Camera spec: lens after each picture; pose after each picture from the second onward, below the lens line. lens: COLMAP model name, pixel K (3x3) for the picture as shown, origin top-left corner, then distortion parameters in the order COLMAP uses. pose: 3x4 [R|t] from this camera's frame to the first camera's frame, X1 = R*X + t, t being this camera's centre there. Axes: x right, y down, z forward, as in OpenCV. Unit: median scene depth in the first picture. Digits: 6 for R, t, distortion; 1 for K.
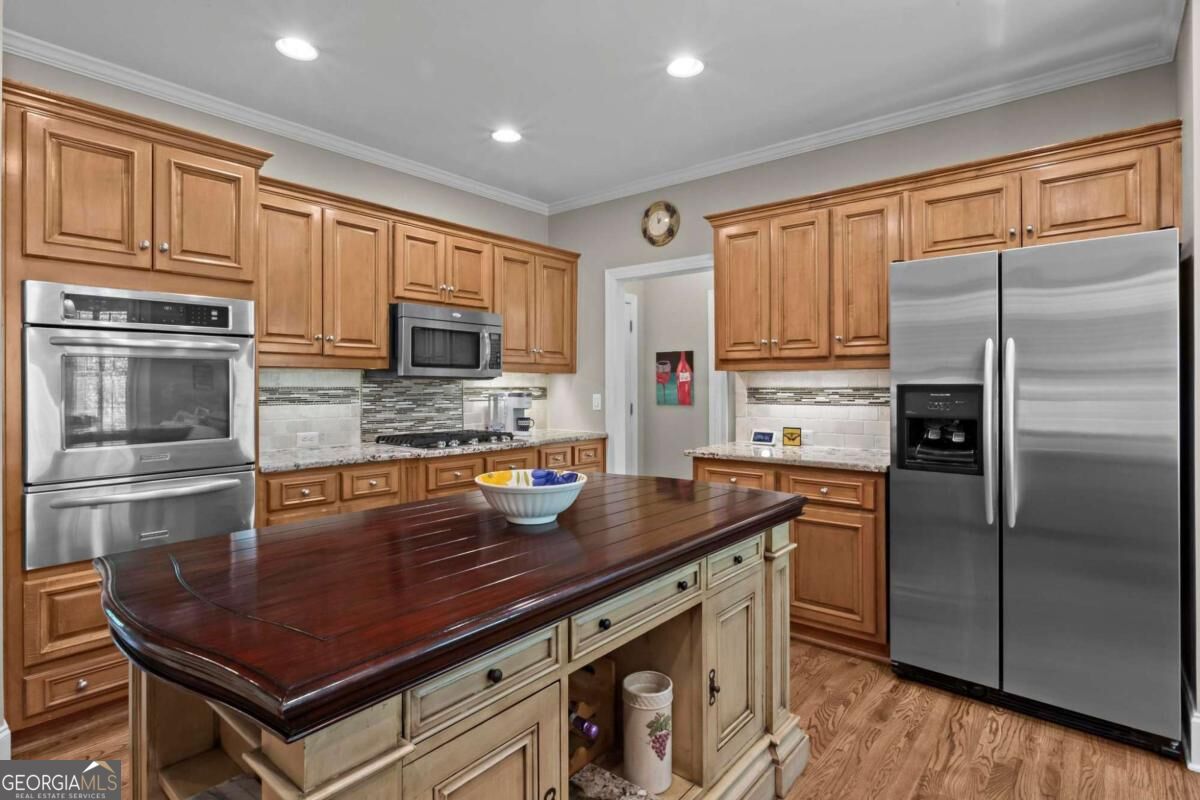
lens RADIAL K [[605.3, 0, 584.8], [0, 605.3, 384.4], [0, 0, 1]] dist [-0.003692, 0.000188]
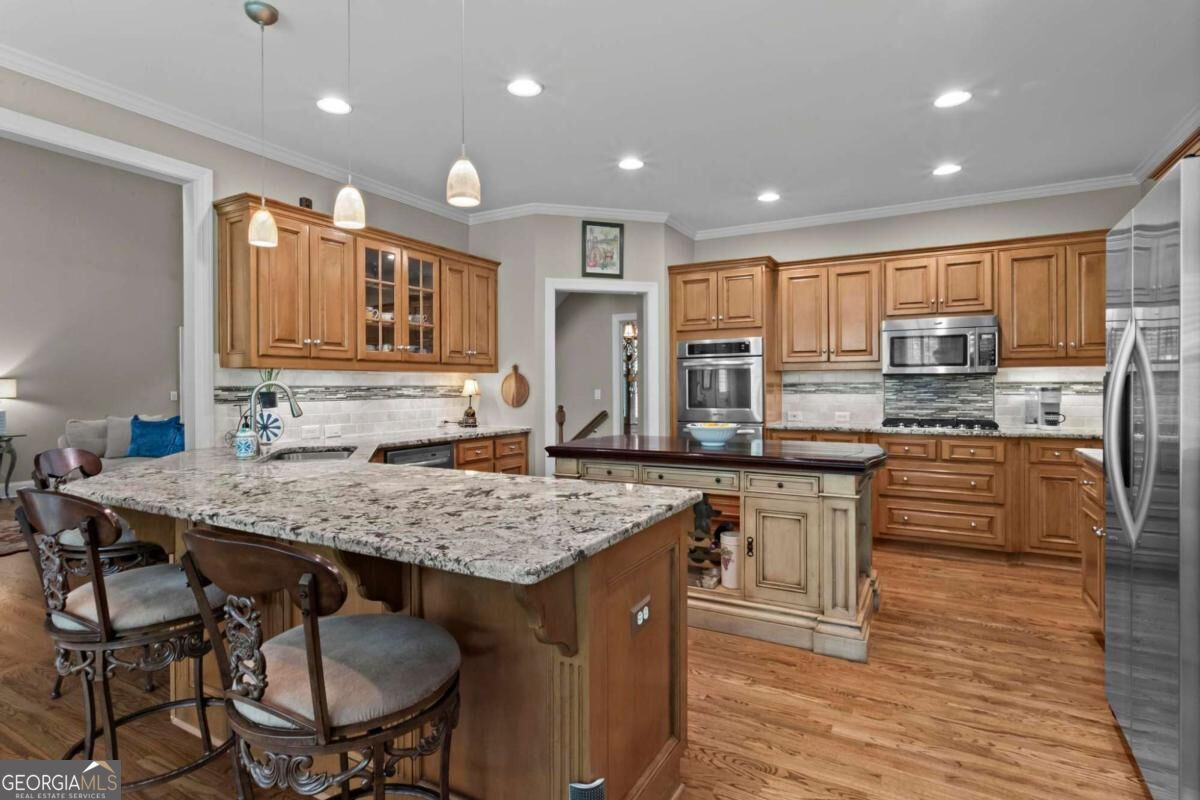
lens RADIAL K [[613.0, 0, 597.9], [0, 613.0, 383.8], [0, 0, 1]] dist [-0.002581, 0.000004]
pose [[0.198287, -0.001302, -0.980143, 0.943240], [0.007593, 0.999971, 0.000208, 0.002935], [0.980115, -0.007483, 0.198291, 0.091053]]
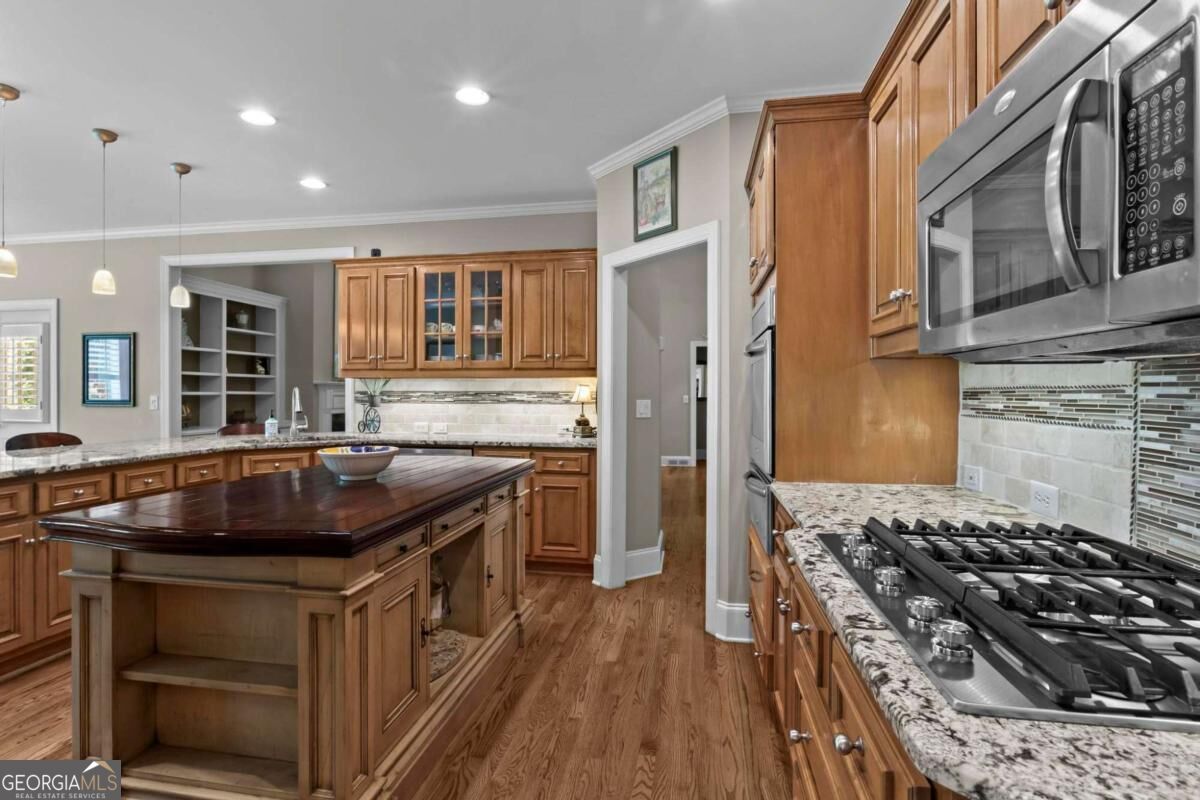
lens RADIAL K [[605.3, 0, 584.8], [0, 605.3, 384.4], [0, 0, 1]] dist [-0.003692, 0.000188]
pose [[-0.868930, -0.005311, -0.494907, 0.076664], [0.002308, 0.999888, -0.014783, 0.009558], [0.494930, -0.013987, -0.868820, 1.239843]]
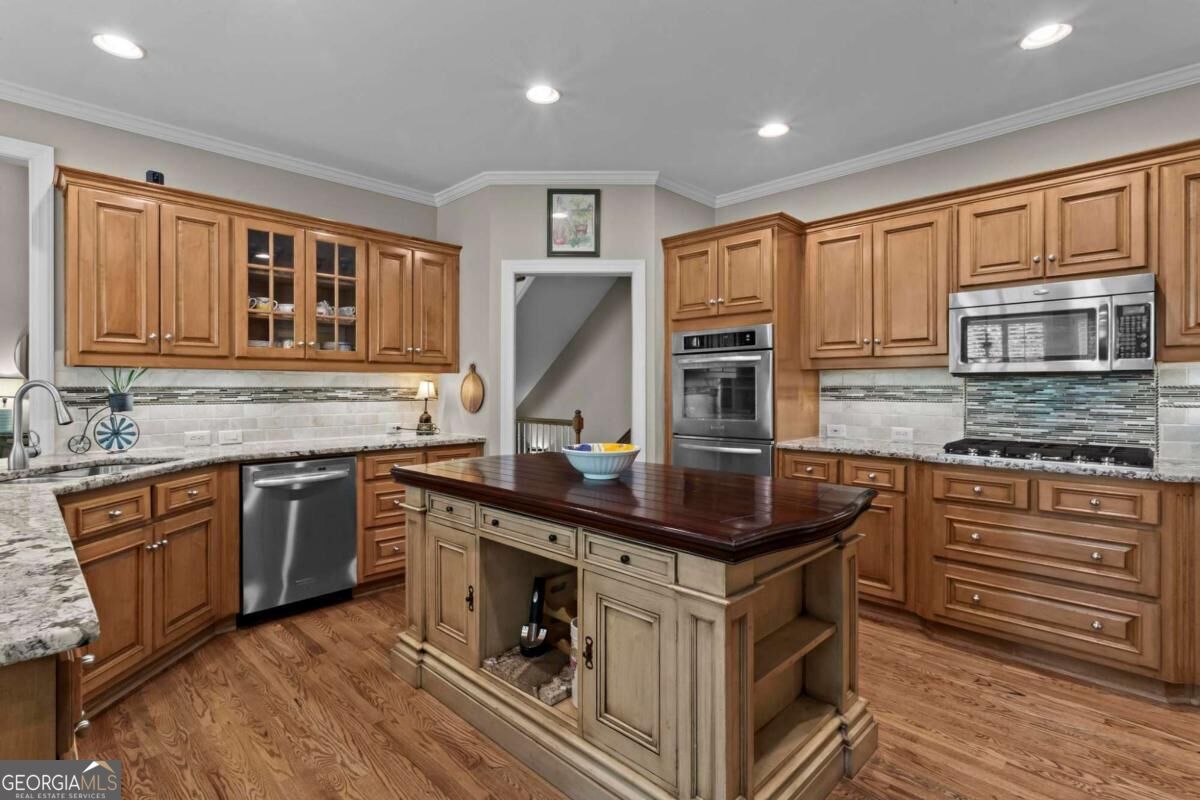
lens RADIAL K [[575.0, 0, 589.1], [0, 575.0, 385.5], [0, 0, 1]] dist [0.004867, 0.000331]
pose [[-0.082625, -0.001377, -0.996580, 0.621131], [0.003175, 0.999994, -0.001645, 0.004294], [0.996576, -0.003300, -0.082620, 0.531981]]
